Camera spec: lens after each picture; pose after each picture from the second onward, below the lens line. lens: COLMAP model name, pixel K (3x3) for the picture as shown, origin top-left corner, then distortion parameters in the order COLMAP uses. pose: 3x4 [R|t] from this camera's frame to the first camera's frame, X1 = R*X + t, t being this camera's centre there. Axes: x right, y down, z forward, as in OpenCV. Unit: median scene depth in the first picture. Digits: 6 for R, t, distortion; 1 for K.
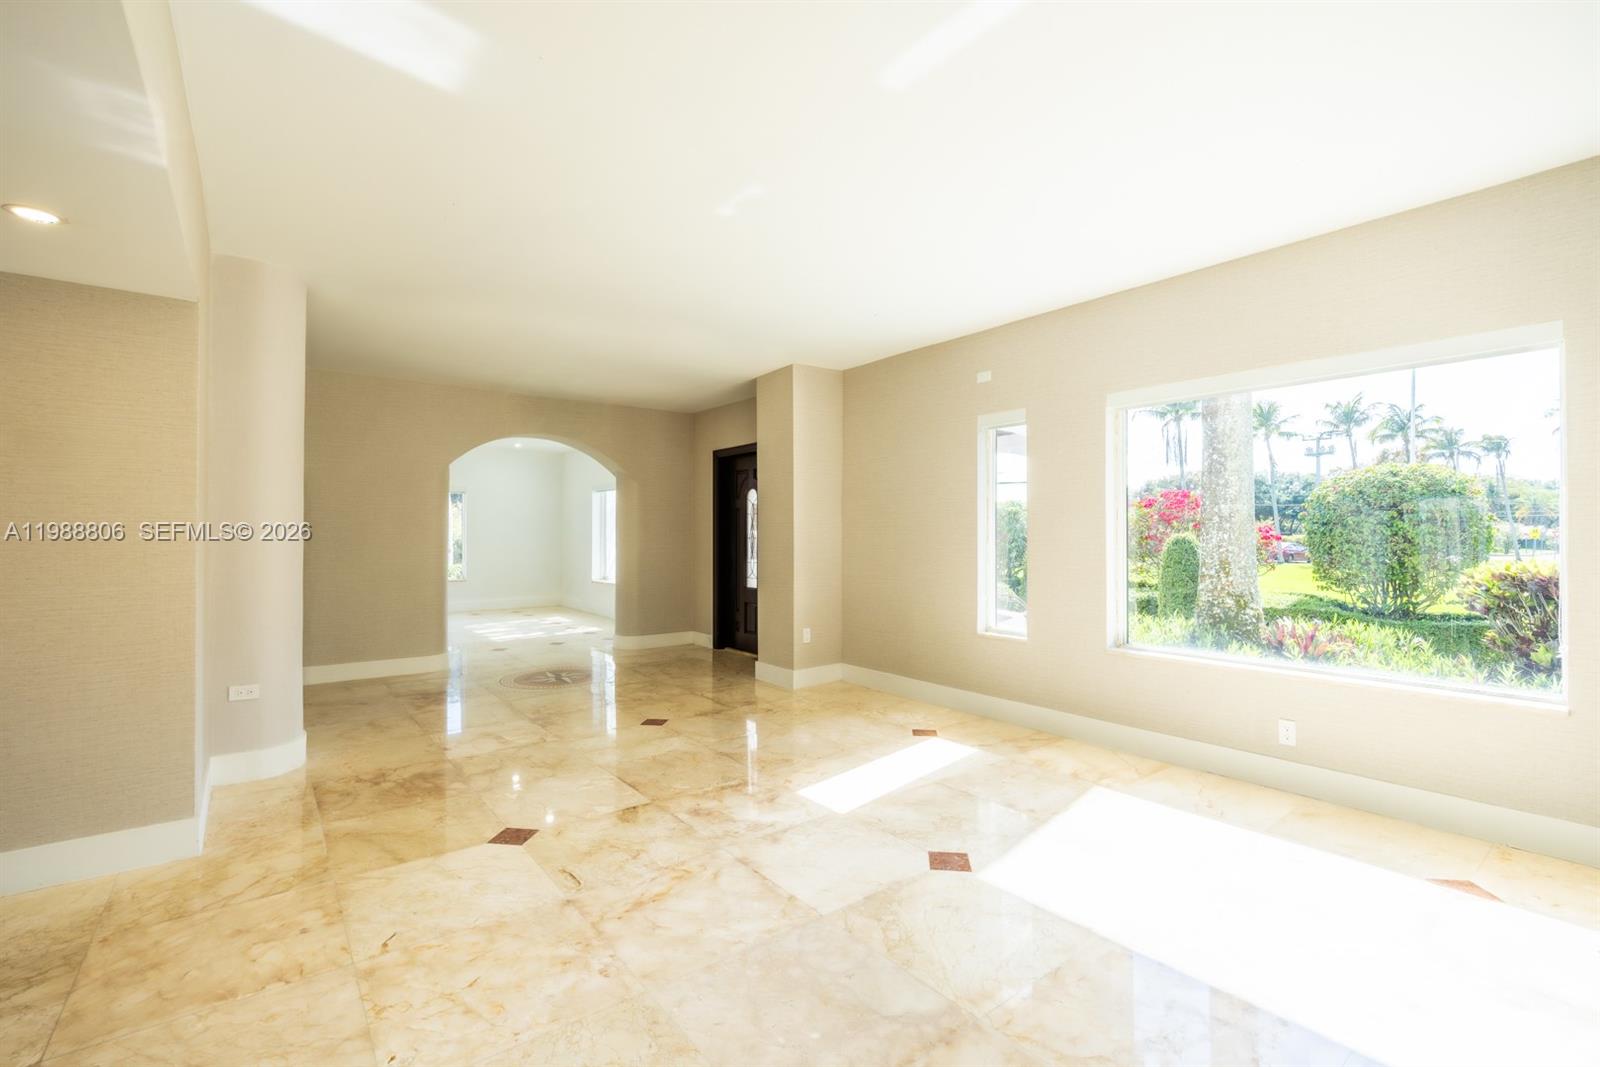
lens RADIAL K [[745.1, 0, 800.1], [0, 745.1, 532.7], [0, 0, 1]] dist [0.000538, 0.000031]
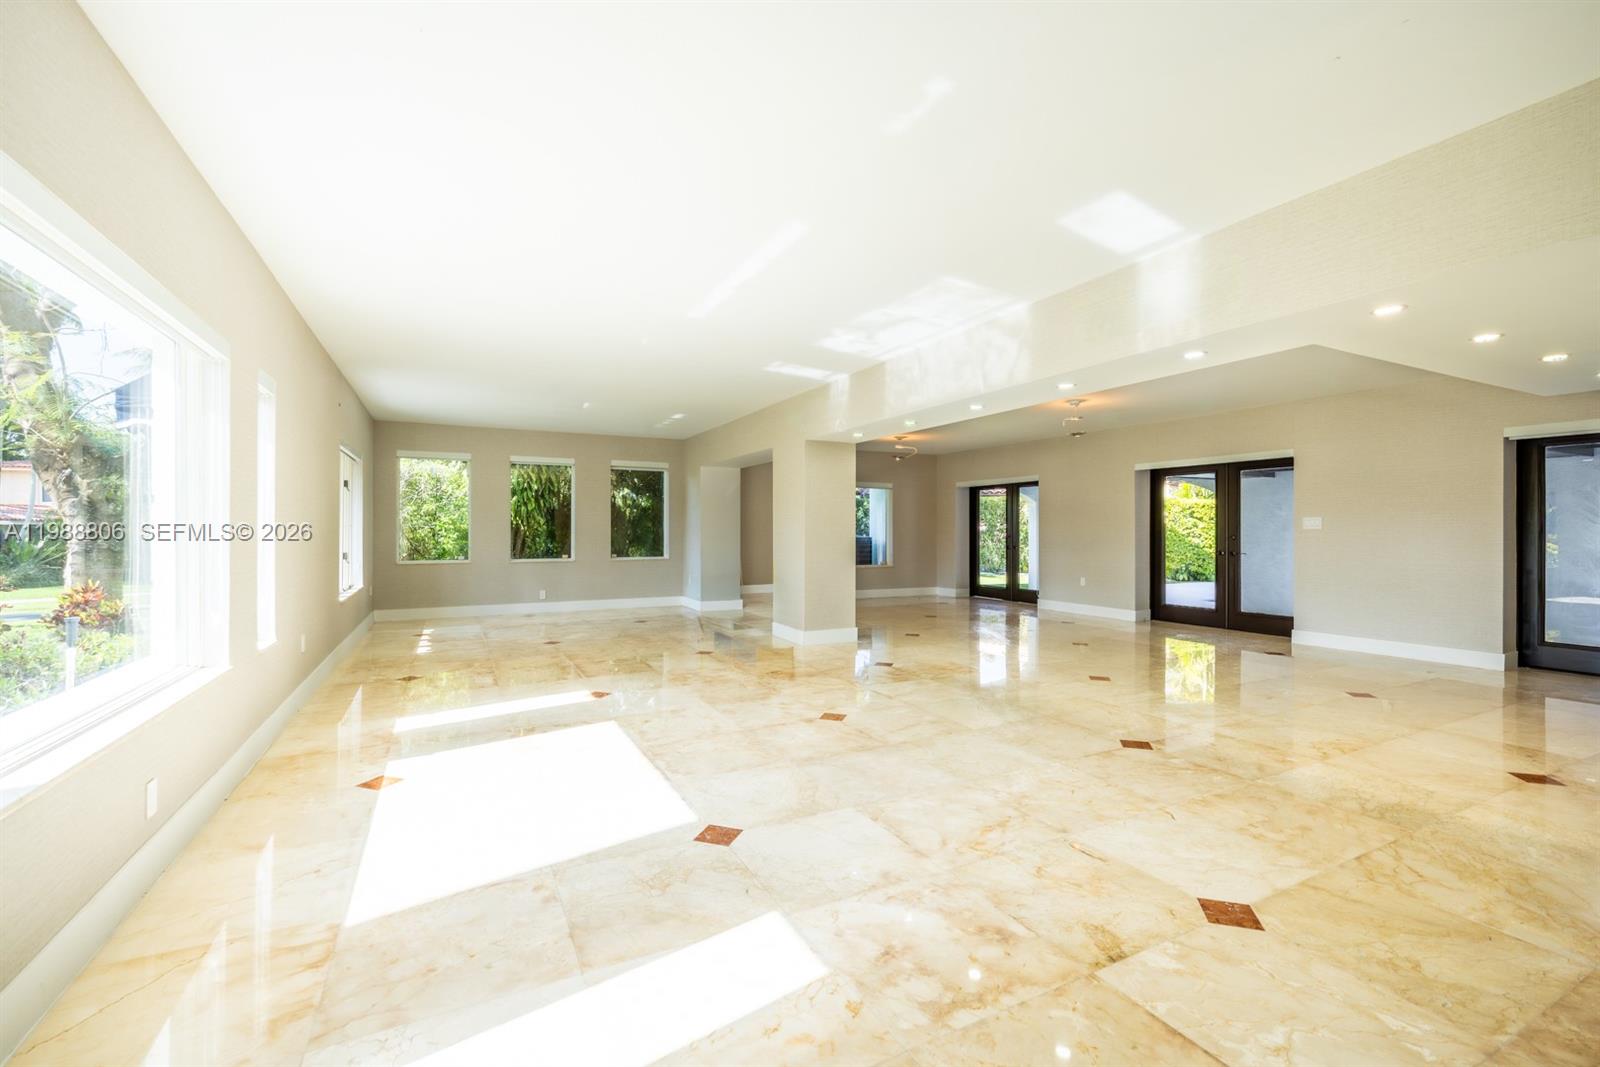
lens RADIAL K [[685.3, 0, 798.6], [0, 685.3, 532.1], [0, 0, 1]] dist [0.001356, 0.000335]
pose [[-0.983208, -0.001476, 0.182480, -0.083557], [-0.001813, 0.999997, -0.001677, 0.019107], [-0.182477, -0.001980, -0.983208, 1.918868]]
